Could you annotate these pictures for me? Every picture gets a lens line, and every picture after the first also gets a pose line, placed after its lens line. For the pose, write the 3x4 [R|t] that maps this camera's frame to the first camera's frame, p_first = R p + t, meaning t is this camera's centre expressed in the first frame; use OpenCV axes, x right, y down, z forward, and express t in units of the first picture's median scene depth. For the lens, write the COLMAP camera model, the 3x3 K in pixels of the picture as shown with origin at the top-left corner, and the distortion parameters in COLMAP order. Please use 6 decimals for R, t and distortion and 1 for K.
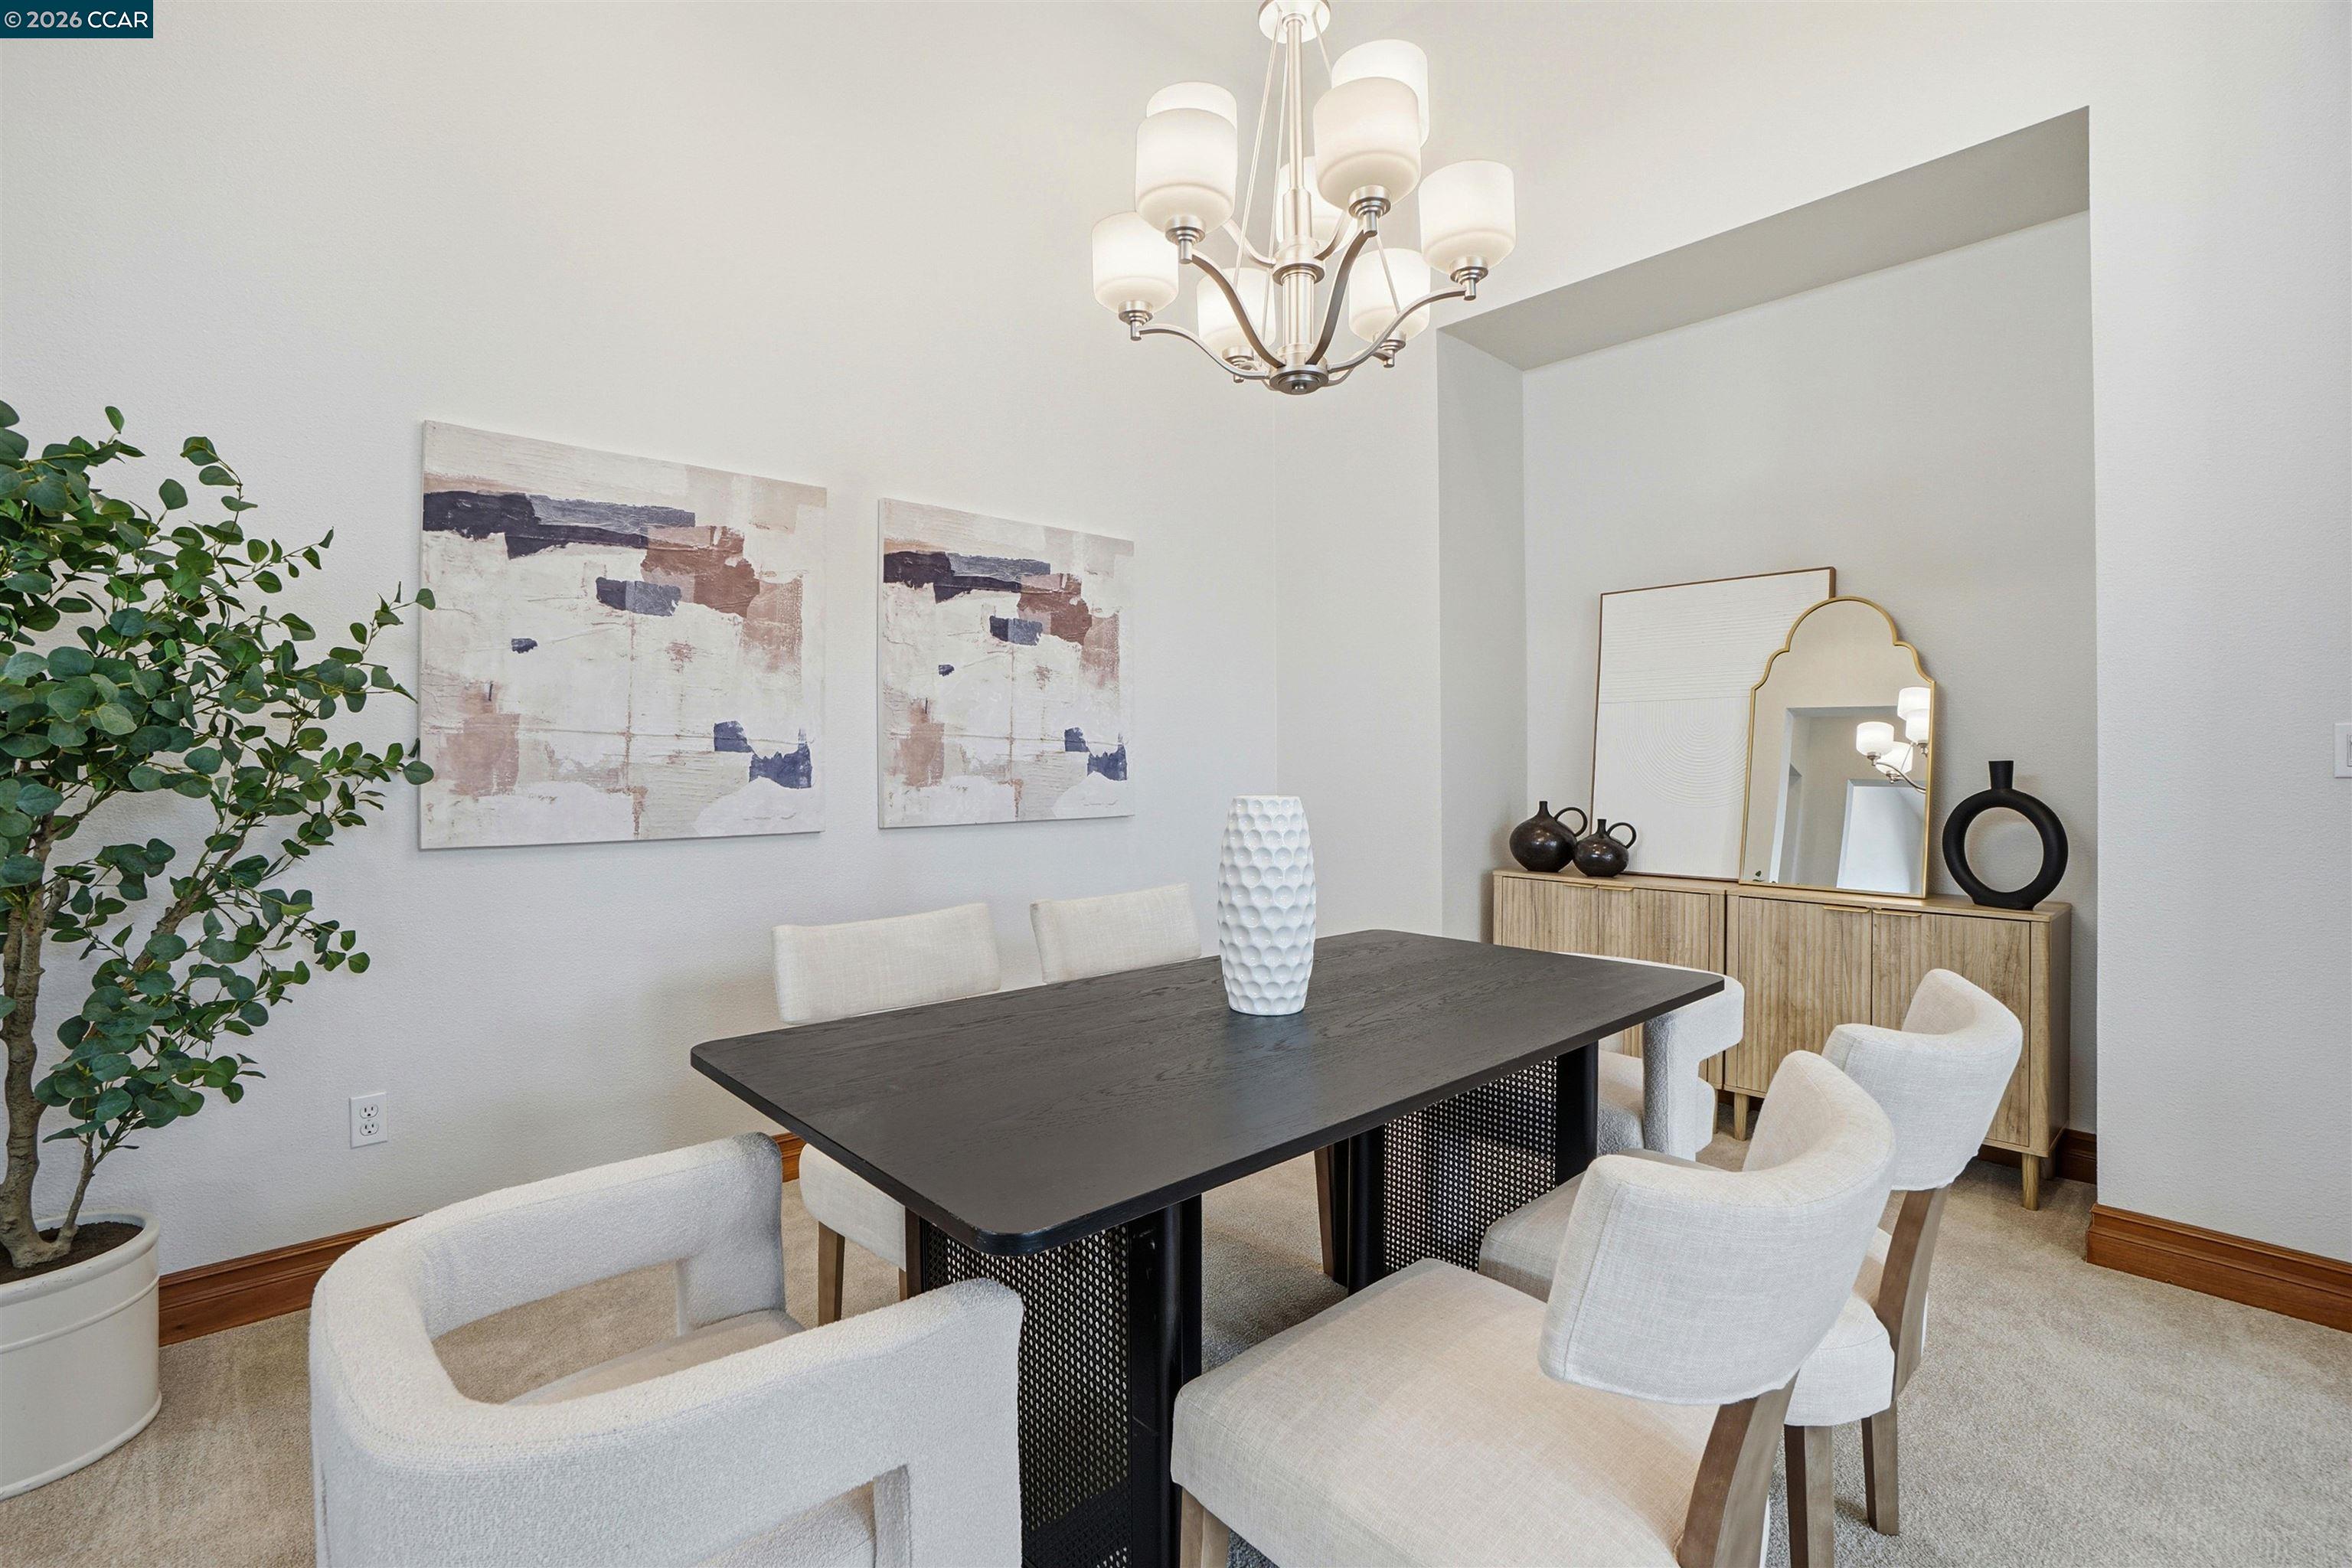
lens RADIAL K [[1063.3, 0, 1149.9], [0, 1063.3, 773.7], [0, 0, 1]] dist [-0.025142, 0.000554]
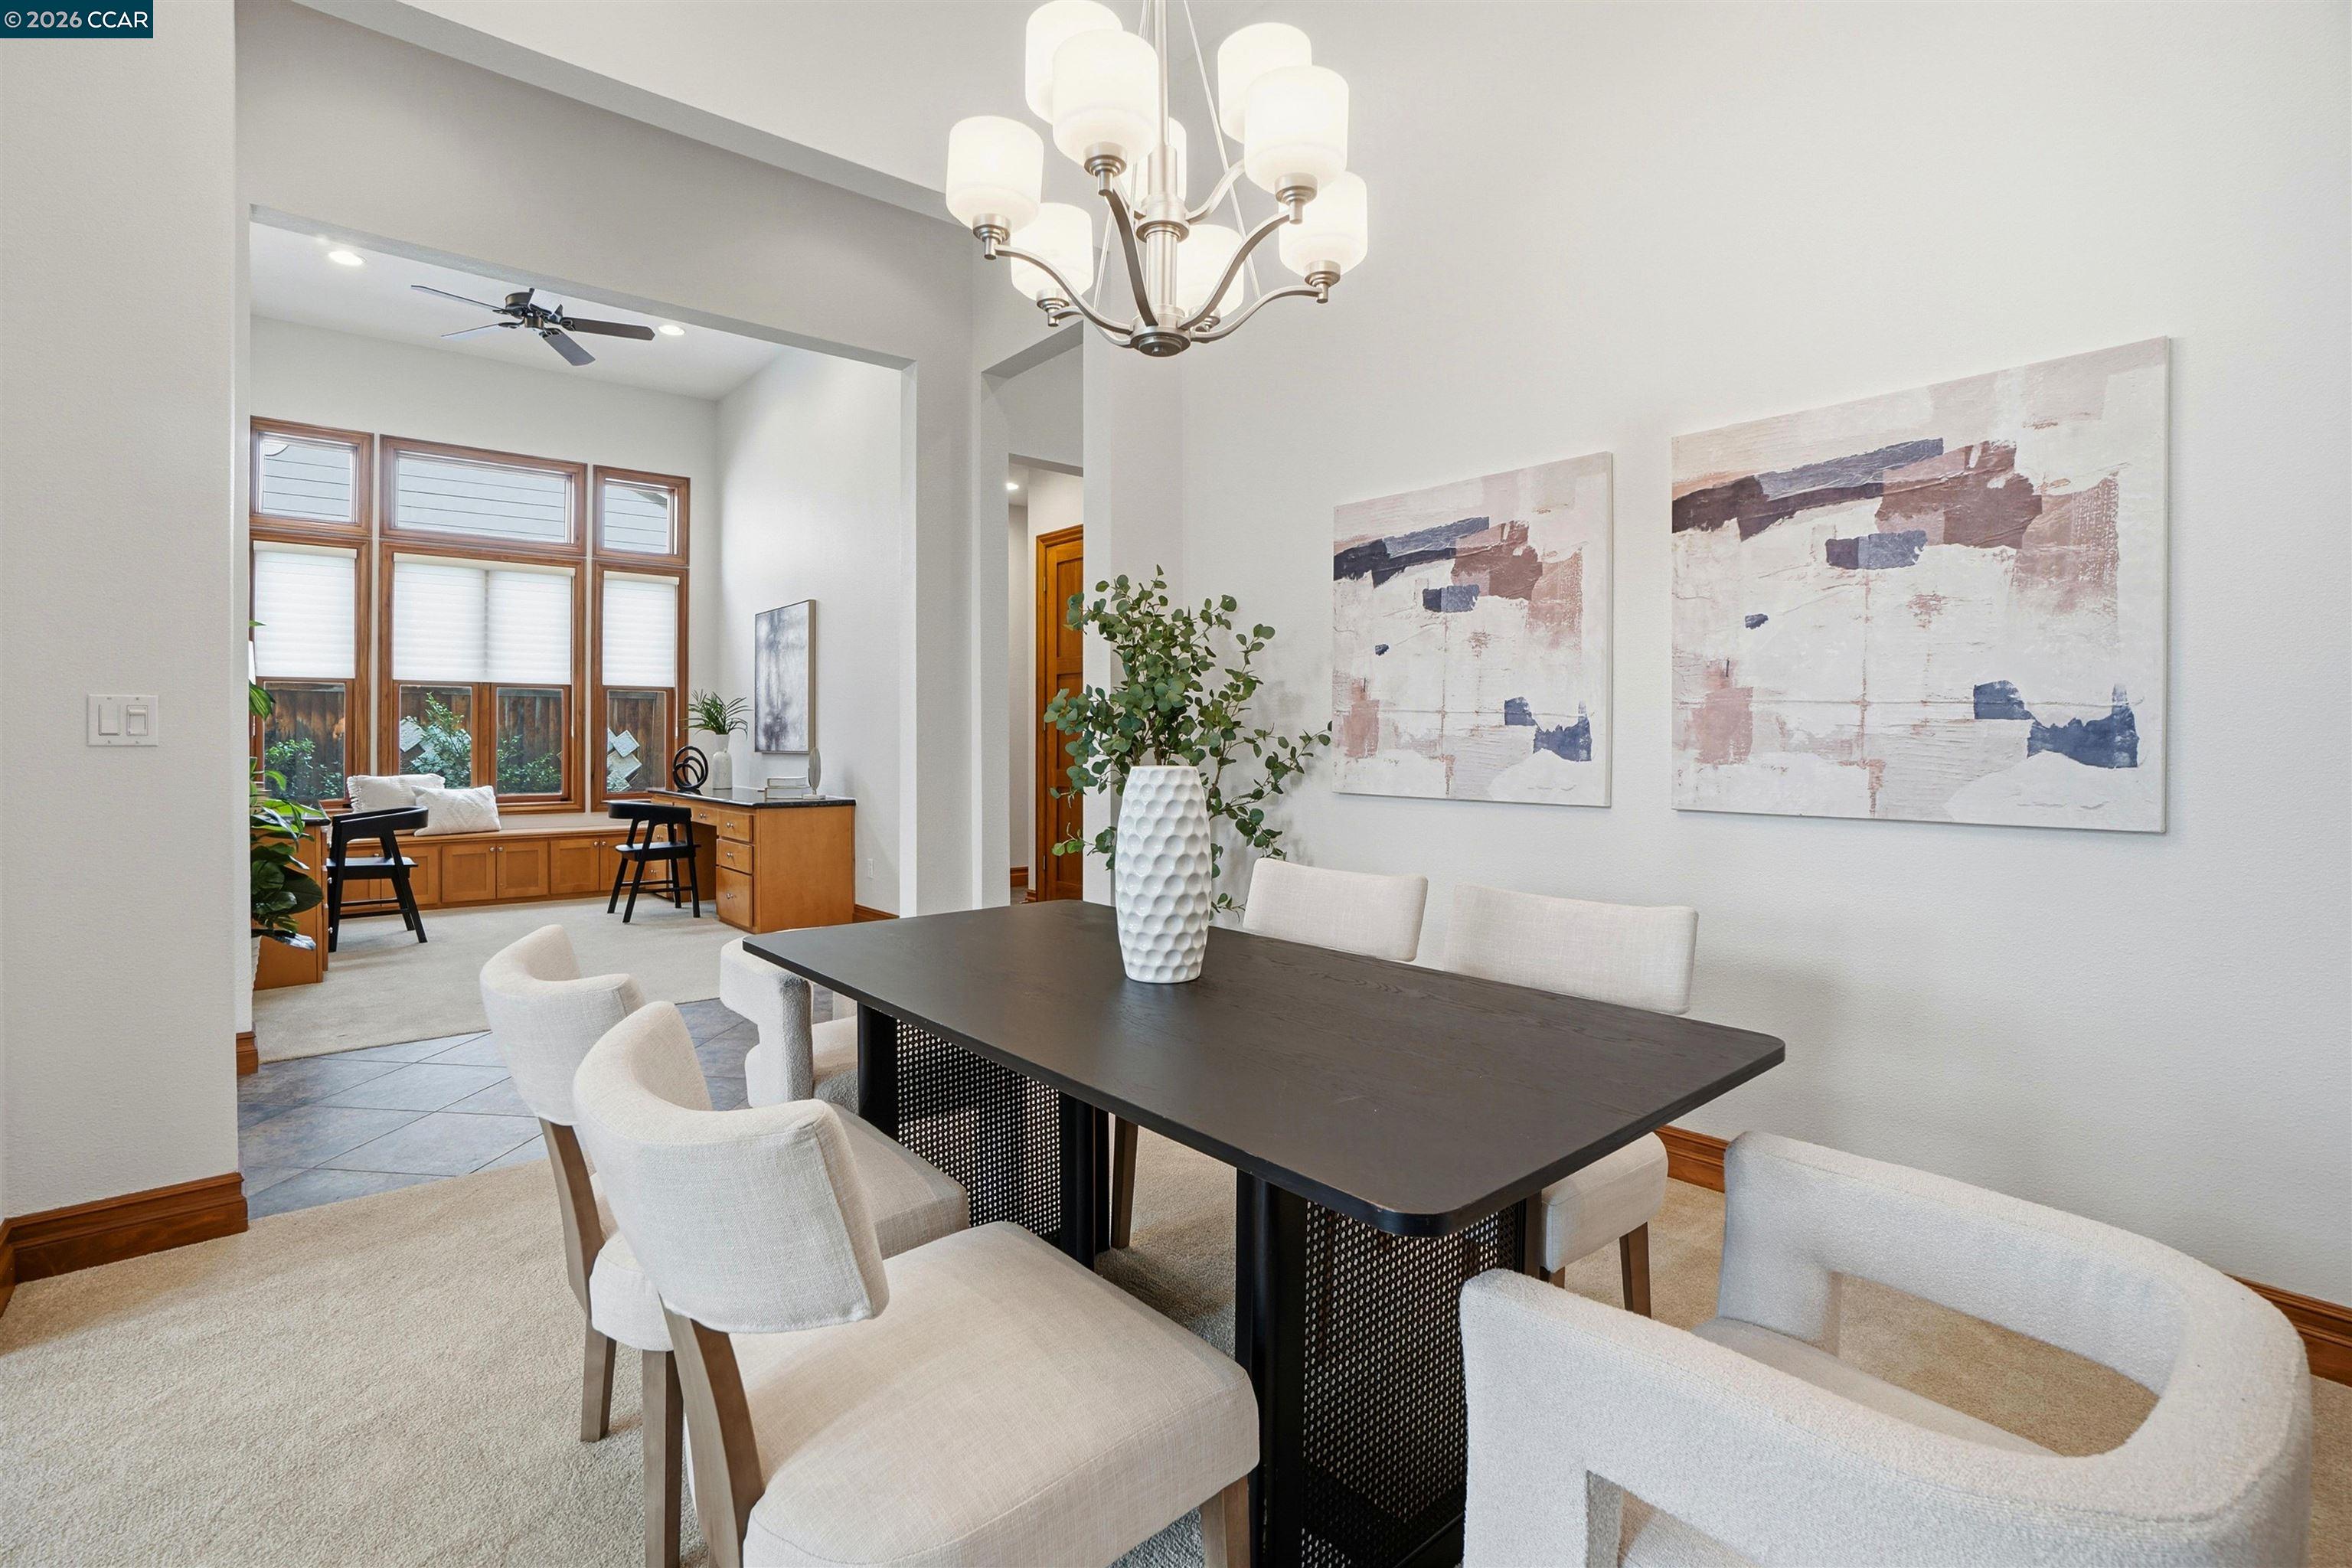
lens RADIAL K [[1089.3, 0, 1135.9], [0, 1089.3, 750.1], [0, 0, 1]] dist [-0.058157, 0.025426]
pose [[-0.033708, 0.017184, -0.999284, 0.681477], [-0.008105, 0.999815, 0.017467, -0.010688], [0.999399, 0.008688, -0.033562, 0.596786]]
